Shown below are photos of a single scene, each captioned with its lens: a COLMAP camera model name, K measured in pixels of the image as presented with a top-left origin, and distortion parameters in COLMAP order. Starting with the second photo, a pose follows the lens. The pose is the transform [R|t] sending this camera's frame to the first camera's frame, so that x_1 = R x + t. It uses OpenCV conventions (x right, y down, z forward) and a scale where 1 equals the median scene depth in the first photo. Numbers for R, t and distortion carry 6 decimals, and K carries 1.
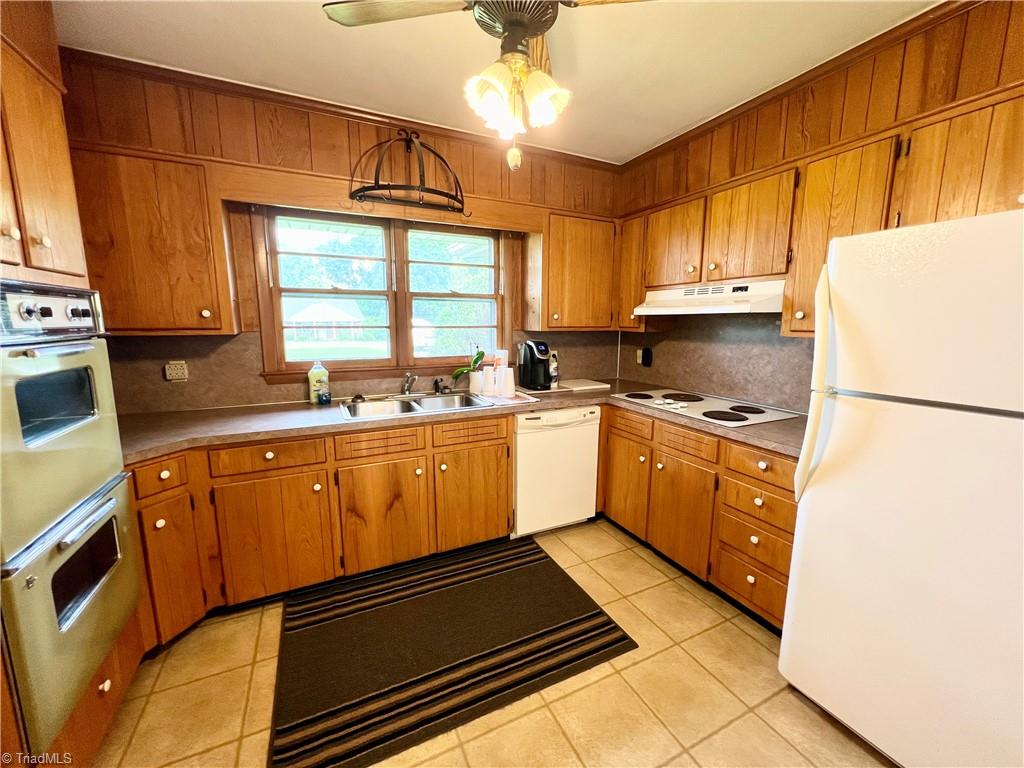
lens RADIAL K [[408.8, 0, 513.0], [0, 408.8, 385.7], [0, 0, 1]] dist [-0.000975, 0.000014]
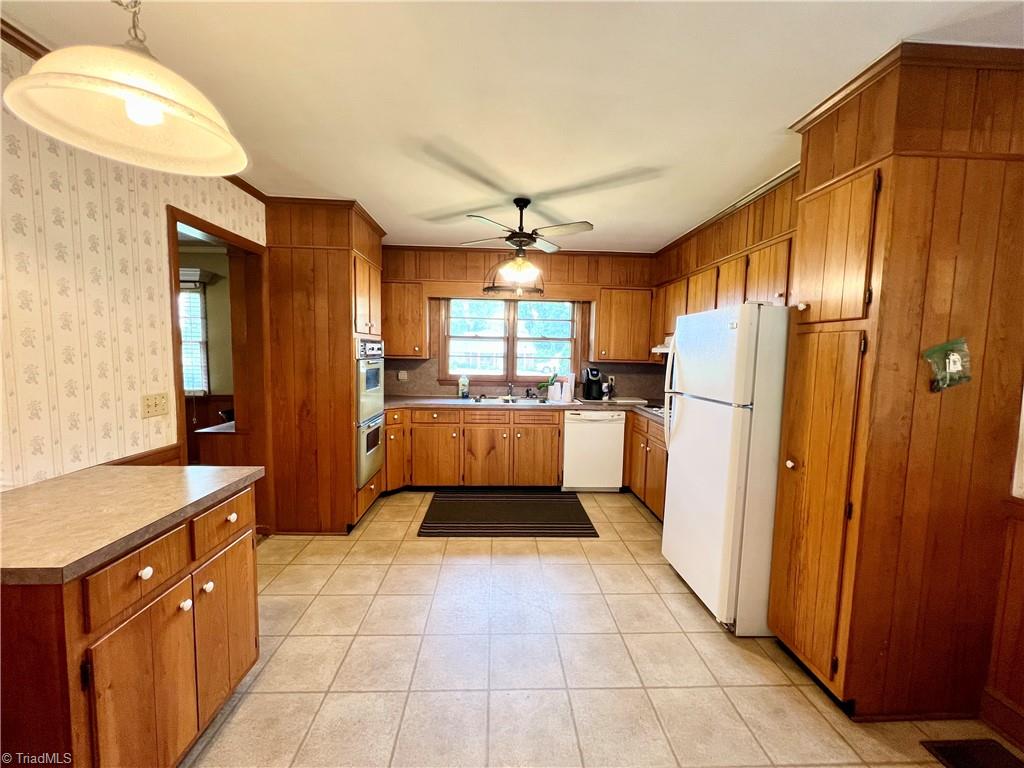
lens RADIAL K [[408.8, 0, 513.0], [0, 408.8, 385.7], [0, 0, 1]] dist [-0.000975, 0.000014]
pose [[0.917087, 0.047561, -0.395840, 0.469705], [-0.079261, 0.994790, -0.064107, 0.093173], [0.390729, 0.090166, 0.916079, -0.617679]]
